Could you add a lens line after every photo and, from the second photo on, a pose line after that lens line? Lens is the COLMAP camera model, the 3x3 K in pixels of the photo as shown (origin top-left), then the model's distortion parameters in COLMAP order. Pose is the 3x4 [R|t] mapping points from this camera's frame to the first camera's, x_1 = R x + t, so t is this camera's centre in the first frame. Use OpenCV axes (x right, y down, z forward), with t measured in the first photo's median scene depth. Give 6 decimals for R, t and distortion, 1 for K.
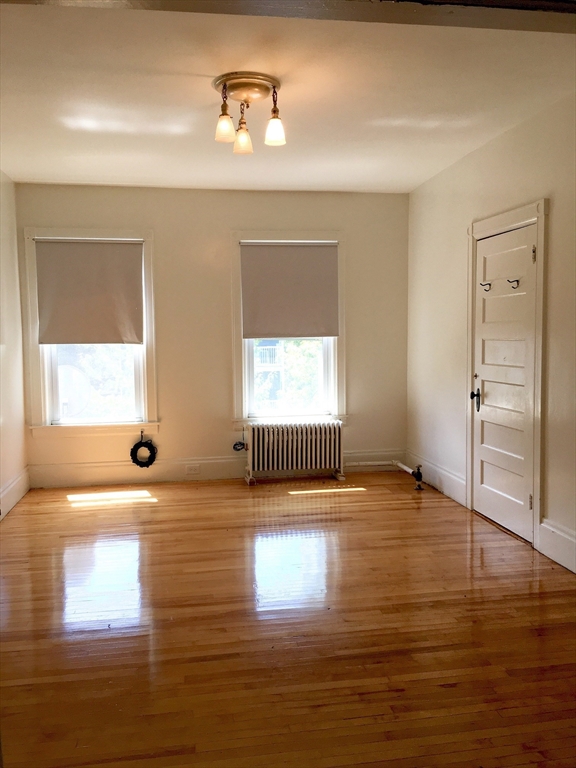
lens RADIAL K [[661.7, 0, 288.0], [0, 661.7, 384.0], [0, 0, 1]] dist [0.063063, -0.005235]
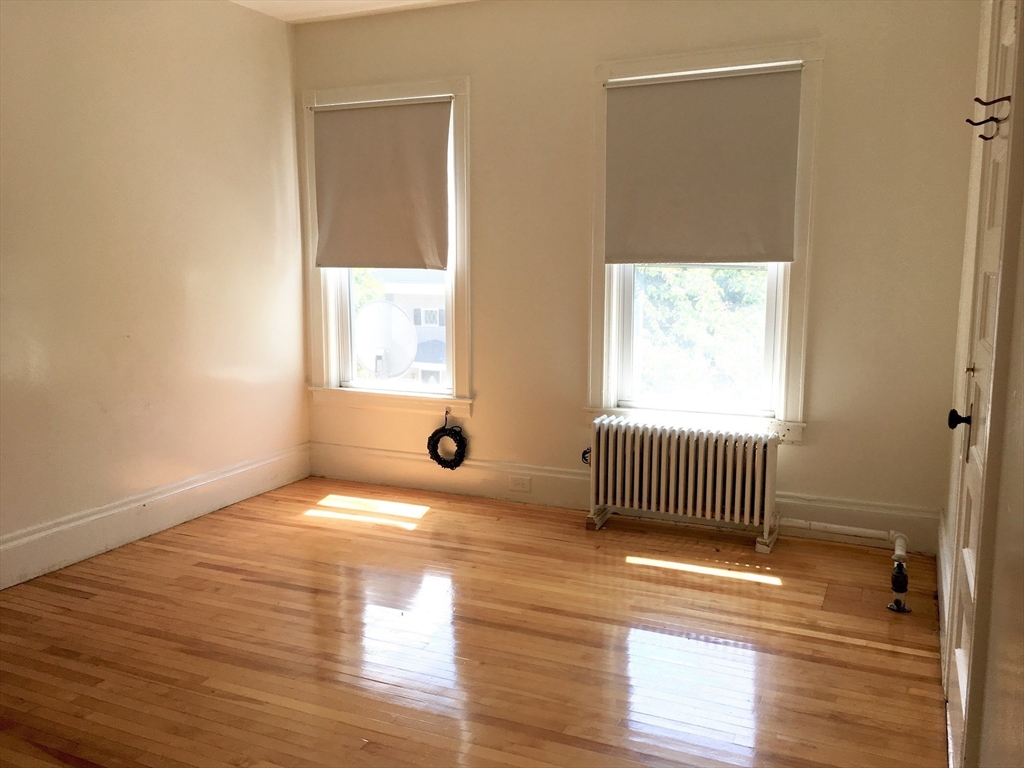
lens RADIAL K [[882.3, 0, 512.0], [0, 882.3, 384.0], [0, 0, 1]] dist [0.063063, -0.005235]
pose [[0.827178, 0.091272, -0.554478, 0.286868], [-0.053412, 0.995024, 0.084109, -0.026950], [0.559395, -0.039958, 0.827937, 0.348323]]
